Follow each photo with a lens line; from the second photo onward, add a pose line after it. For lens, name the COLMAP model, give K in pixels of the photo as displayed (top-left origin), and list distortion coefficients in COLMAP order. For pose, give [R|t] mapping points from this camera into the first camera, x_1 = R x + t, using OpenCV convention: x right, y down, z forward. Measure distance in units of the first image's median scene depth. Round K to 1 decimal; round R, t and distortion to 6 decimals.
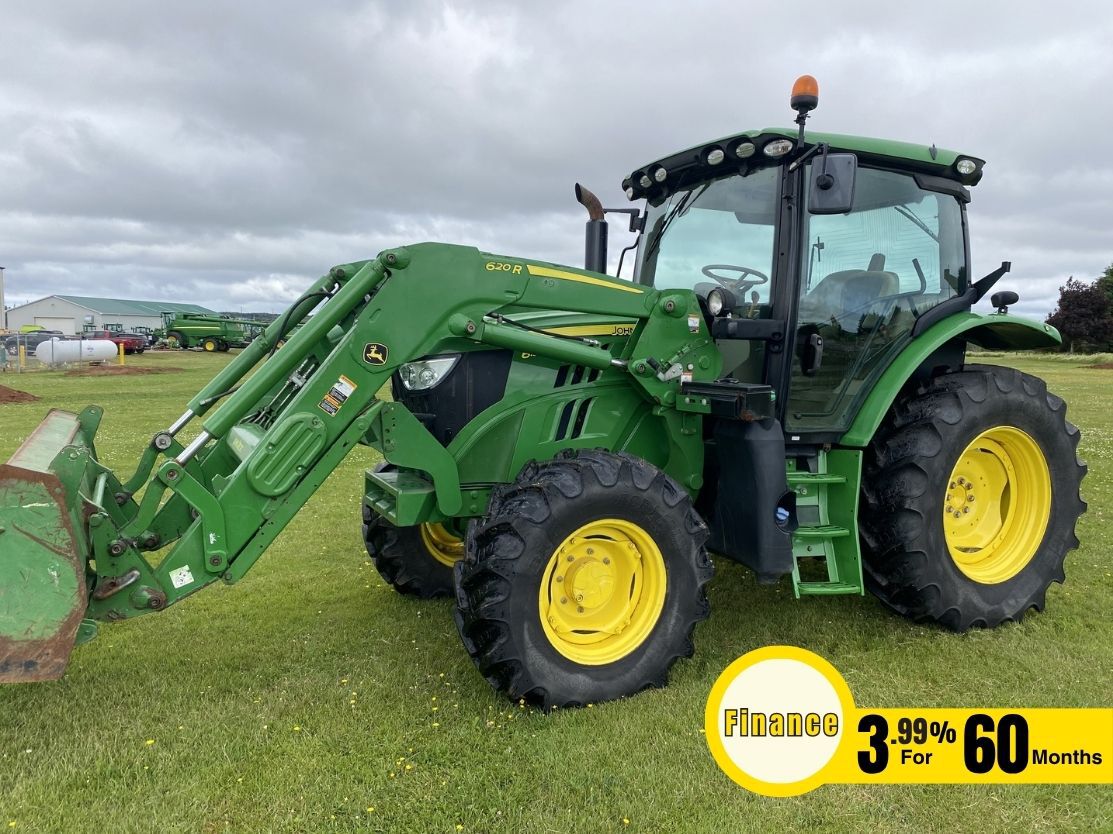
lens RADIAL K [[825.7, 0, 553.1], [0, 825.7, 401.8], [0, 0, 1]] dist [0.120151, -0.174673]
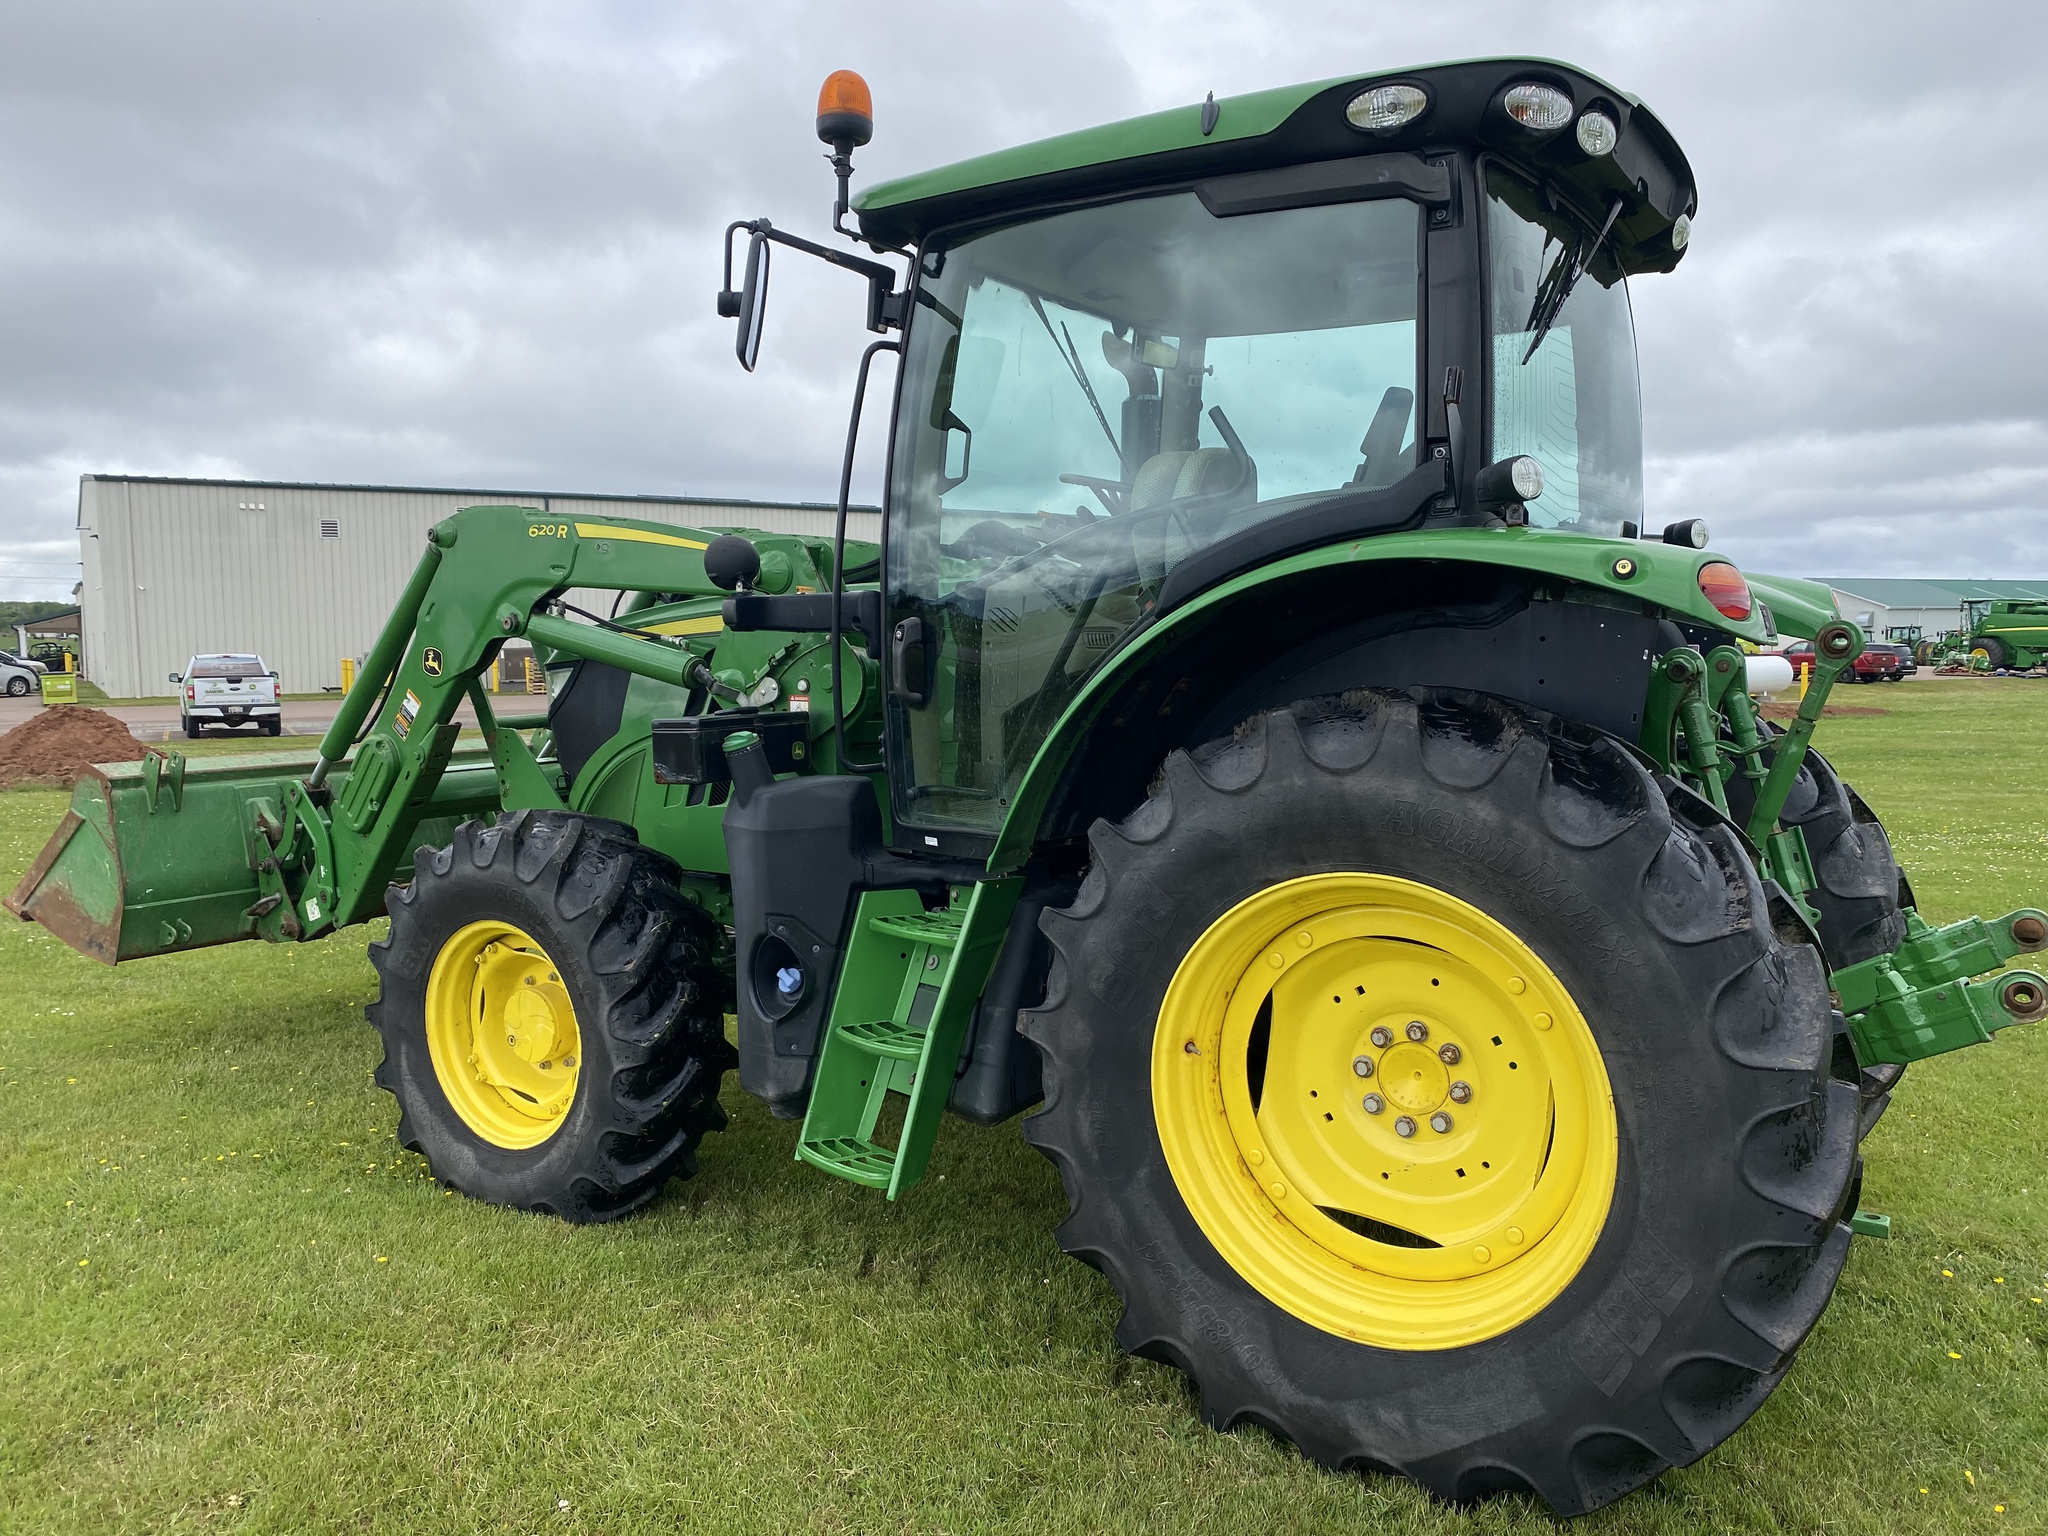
lens RADIAL K [[1532.1, 0, 1022.3], [0, 1532.1, 781.0], [0, 0, 1]] dist [0.116902, -0.191744]
pose [[0.505839, 0.058326, -0.860654, 1.017246], [-0.053449, 0.997914, 0.036213, -0.022933], [0.860971, 0.027683, 0.507901, 0.588339]]
